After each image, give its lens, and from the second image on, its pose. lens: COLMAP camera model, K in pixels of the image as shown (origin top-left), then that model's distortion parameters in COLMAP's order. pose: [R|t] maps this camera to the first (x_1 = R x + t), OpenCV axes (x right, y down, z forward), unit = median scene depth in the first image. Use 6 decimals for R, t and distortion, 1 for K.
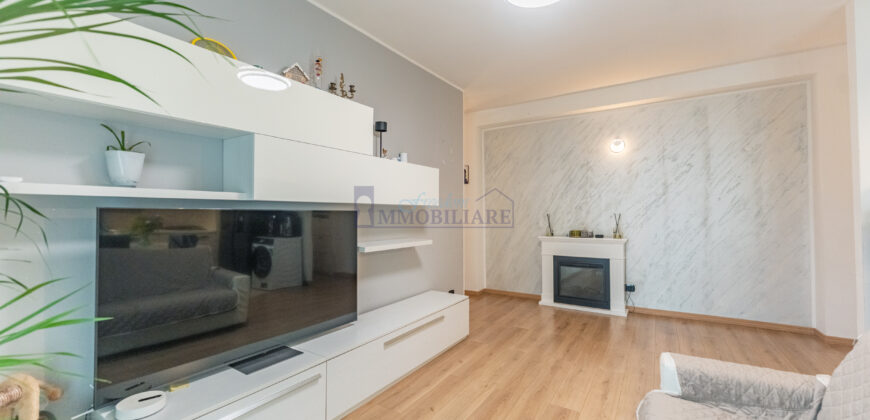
lens RADIAL K [[343.5, 0, 435.0], [0, 343.5, 209.9], [0, 0, 1]] dist [-0.000520, -0.000221]
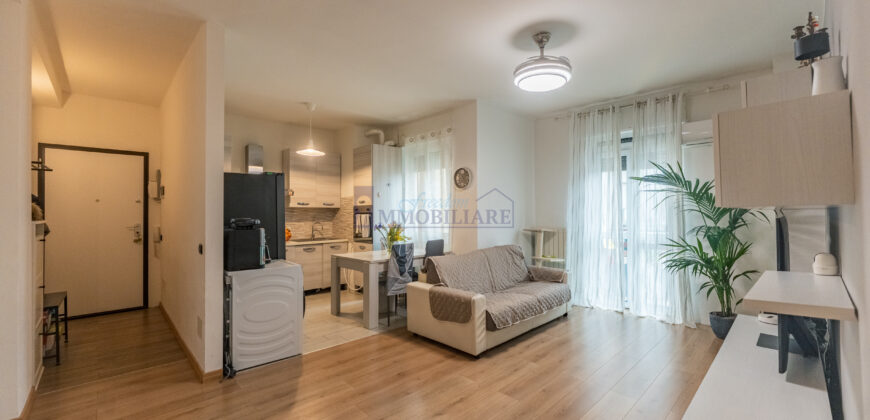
lens RADIAL K [[345.1, 0, 437.1], [0, 345.1, 209.2], [0, 0, 1]] dist [-0.001368, -0.000178]
pose [[-0.975416, 0.009792, 0.220153, 0.190886], [0.003537, 0.999579, -0.028787, 0.000772], [-0.220343, -0.027301, -0.975040, 1.177662]]
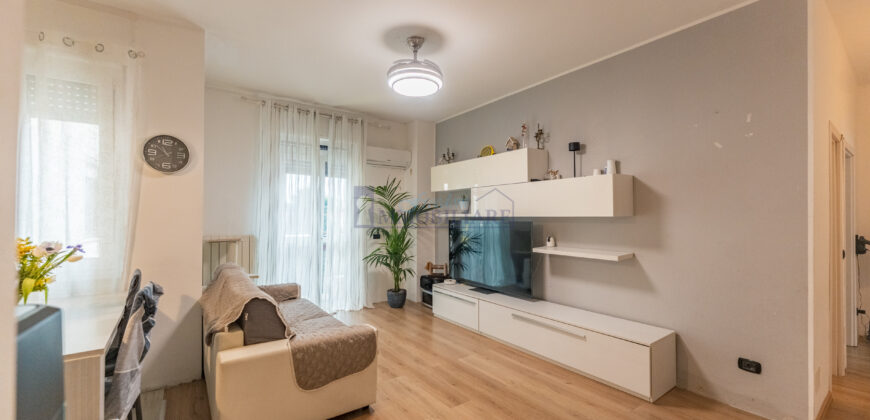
lens RADIAL K [[346.0, 0, 433.2], [0, 346.0, 212.3], [0, 0, 1]] dist [0.001167, -0.000249]
pose [[-0.360910, -0.010334, -0.932543, 0.789507], [0.011681, 0.999810, -0.015600, -0.011404], [0.932527, -0.016523, -0.360721, 0.722154]]
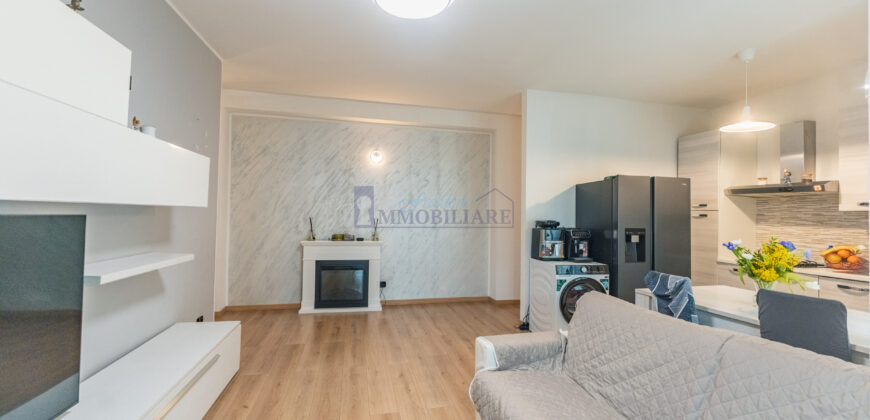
lens RADIAL K [[344.3, 0, 430.1], [0, 344.3, 209.5], [0, 0, 1]] dist [-0.000255, -0.000068]
pose [[0.697458, 0.030277, 0.715986, -0.151413], [-0.032500, 0.999415, -0.010604, -0.012549], [-0.715888, -0.015874, 0.698034, 0.108649]]
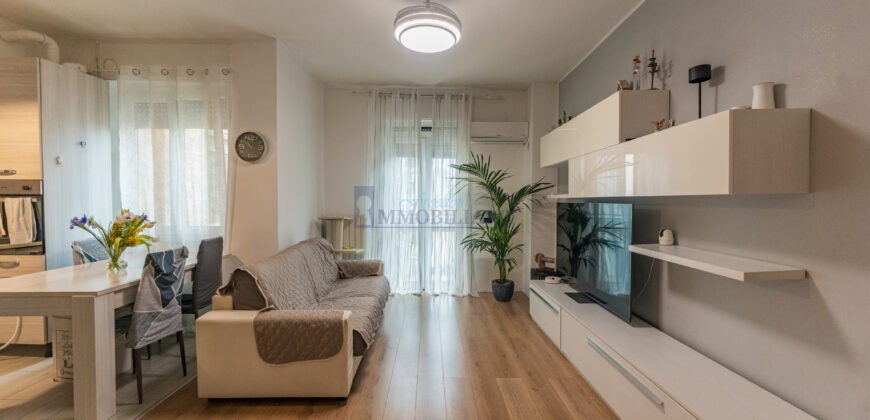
lens RADIAL K [[343.5, 0, 435.0], [0, 343.5, 209.9], [0, 0, 1]] dist [-0.000520, -0.000221]
pose [[-0.829131, 0.015130, -0.558849, 0.459011], [0.006437, 0.999826, 0.017519, -0.001195], [0.559017, 0.010929, -0.829084, 0.933840]]
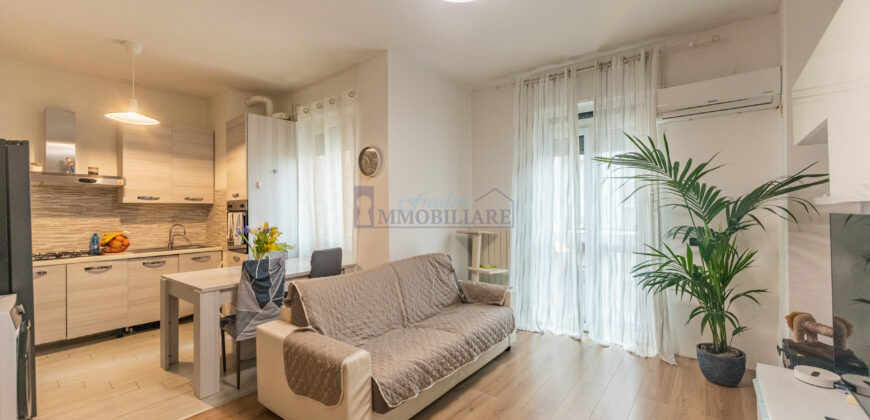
lens RADIAL K [[345.4, 0, 435.2], [0, 345.4, 209.3], [0, 0, 1]] dist [-0.001310, -0.000407]
pose [[-0.995767, 0.011237, 0.091219, 0.130179], [0.009512, 0.999768, -0.019319, -0.004240], [-0.091415, -0.018370, -0.995643, 0.836072]]
